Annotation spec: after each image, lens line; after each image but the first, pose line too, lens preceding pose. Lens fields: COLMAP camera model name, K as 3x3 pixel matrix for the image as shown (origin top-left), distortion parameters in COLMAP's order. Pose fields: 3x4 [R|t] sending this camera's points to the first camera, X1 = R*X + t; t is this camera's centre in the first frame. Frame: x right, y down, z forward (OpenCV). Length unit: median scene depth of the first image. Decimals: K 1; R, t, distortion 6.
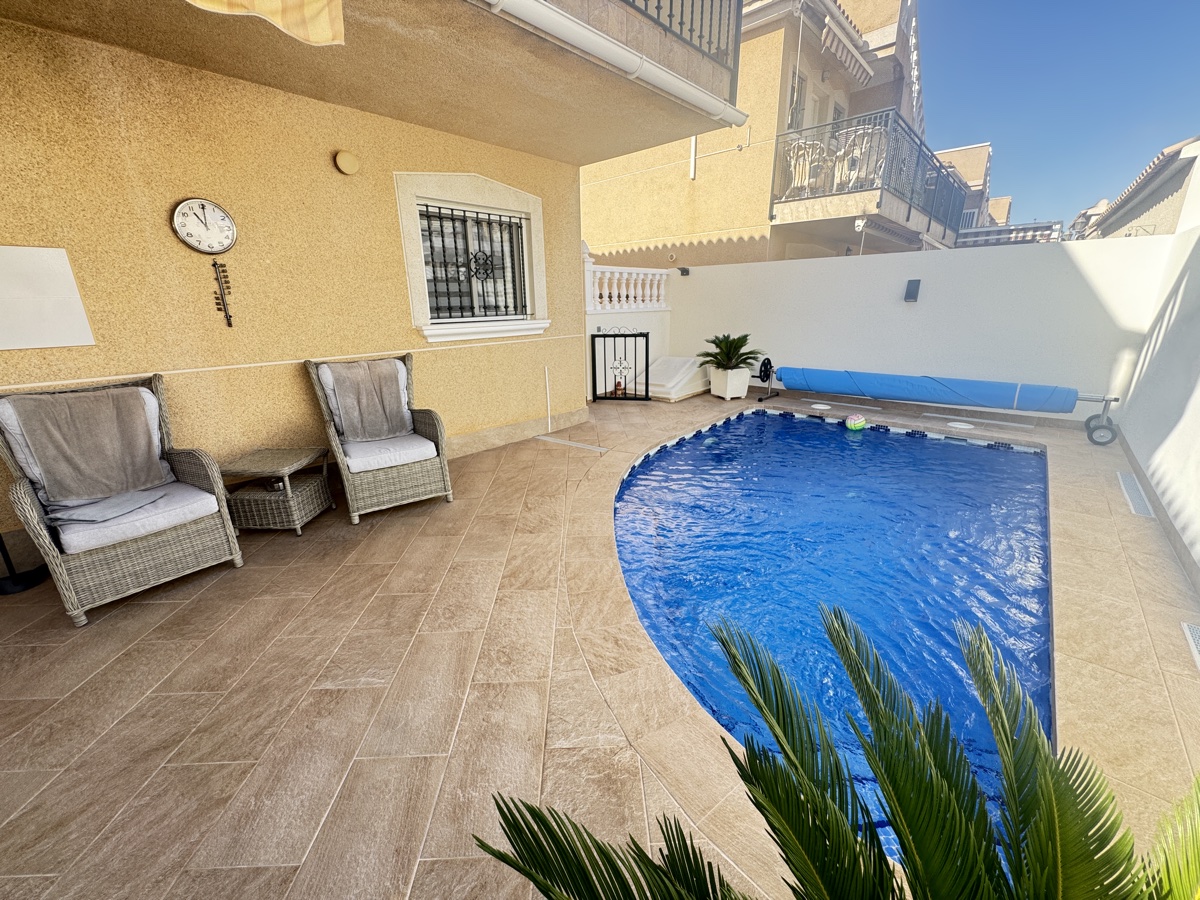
lens RADIAL K [[477.6, 0, 600.3], [0, 477.6, 445.2], [0, 0, 1]] dist [-0.000517, -0.000491]
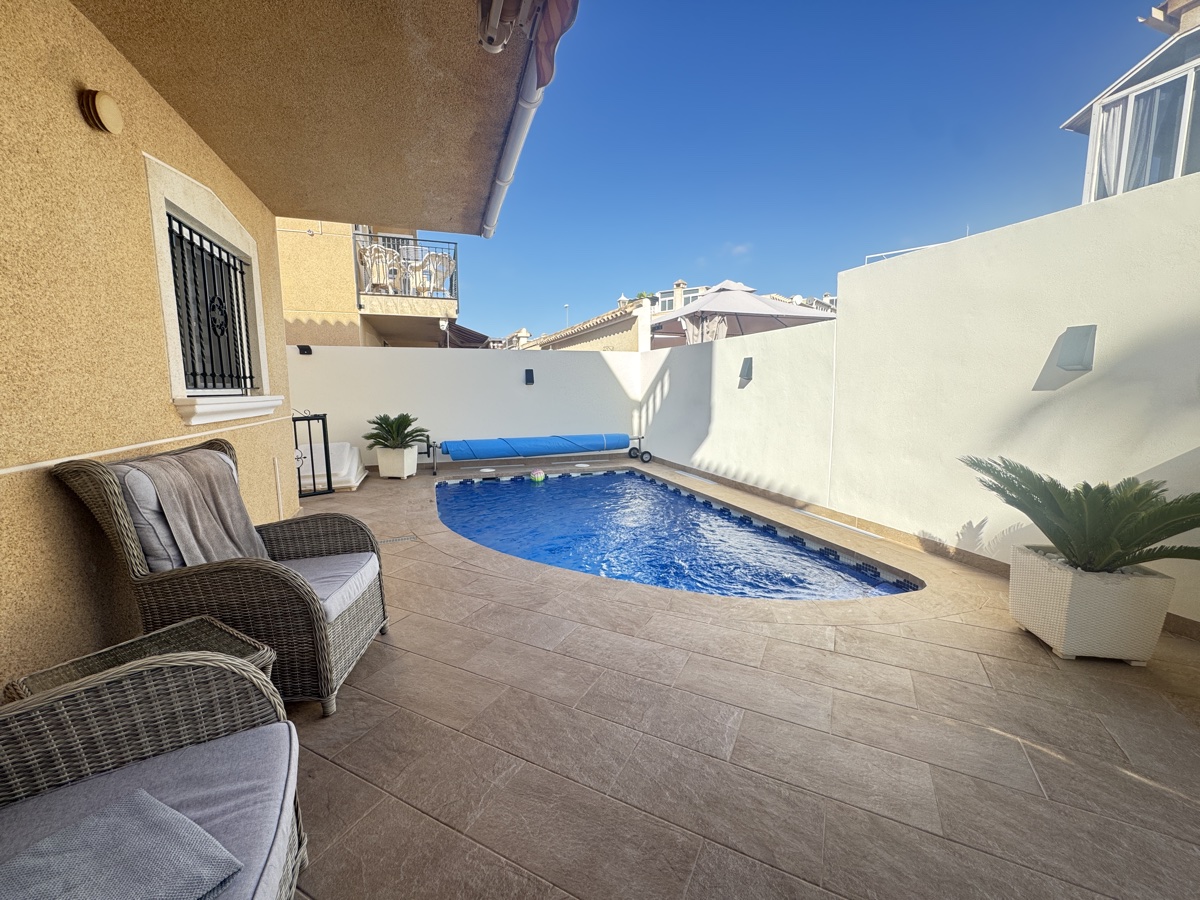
lens RADIAL K [[477.6, 0, 601.6], [0, 477.6, 444.3], [0, 0, 1]] dist [-0.000517, -0.000491]
pose [[0.488052, -0.088816, 0.868284, -0.394006], [0.250898, 0.967097, -0.042103, -0.022550], [-0.835976, 0.238399, 0.494278, 0.167889]]
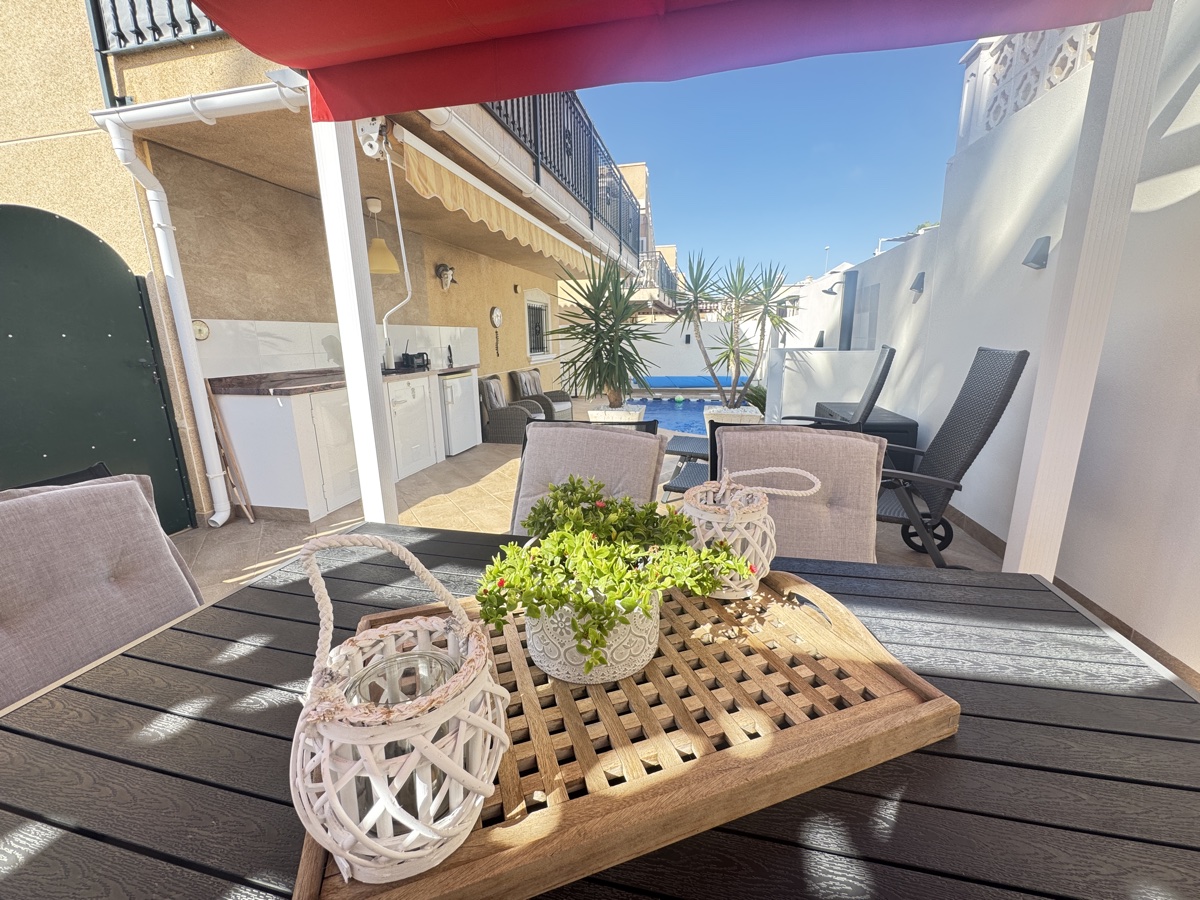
lens RADIAL K [[477.6, 0, 599.0], [0, 477.6, 448.8], [0, 0, 1]] dist [-0.000517, -0.000491]
pose [[0.871390, -0.107406, 0.478689, -0.721837], [0.141529, 0.989292, -0.035663, 0.174663], [-0.469733, 0.098825, 0.877260, -0.615690]]
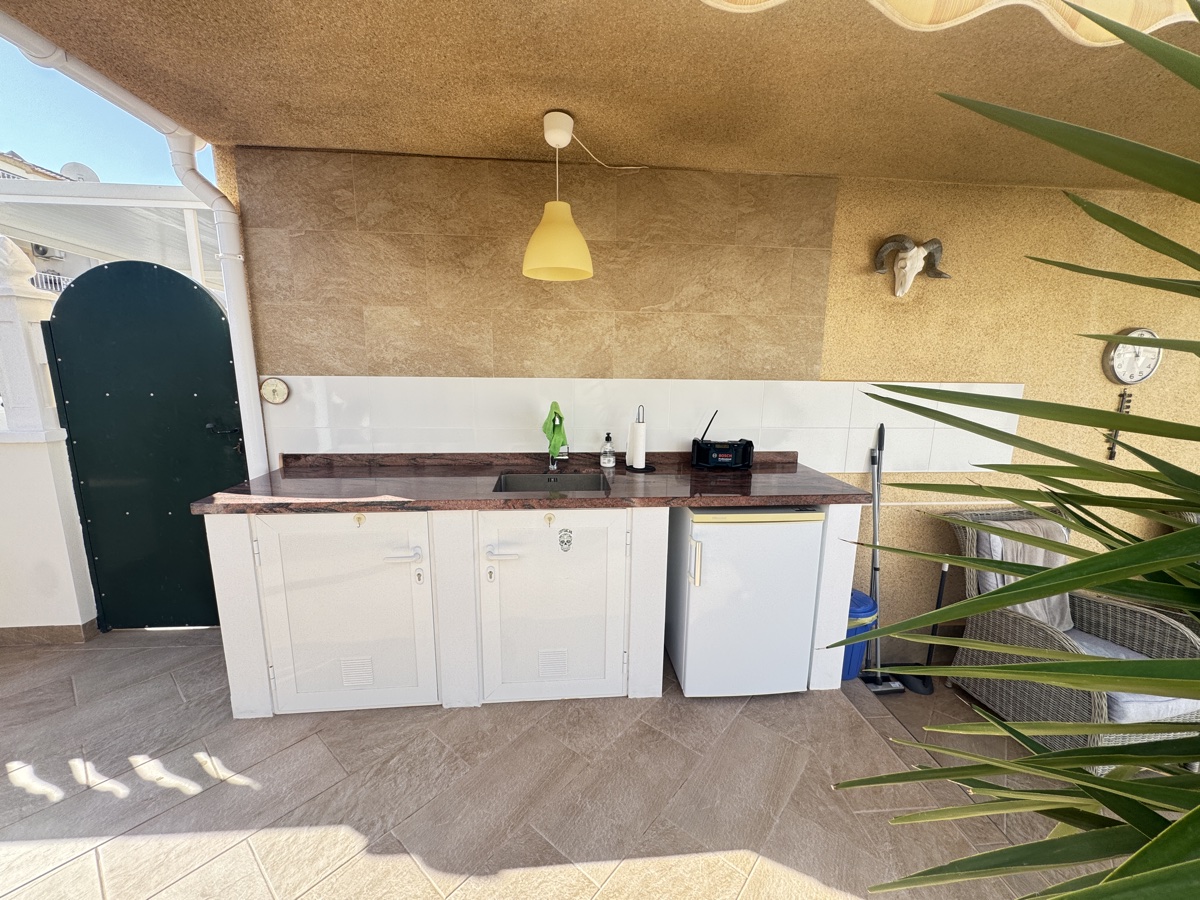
lens RADIAL K [[477.6, 0, 599.0], [0, 477.6, 450.9], [0, 0, 1]] dist [-0.000517, -0.000491]
pose [[0.735190, 0.148646, -0.661362, -0.417634], [-0.222170, 0.974608, -0.027920, -0.011706], [0.640419, 0.167462, 0.749547, -0.136585]]
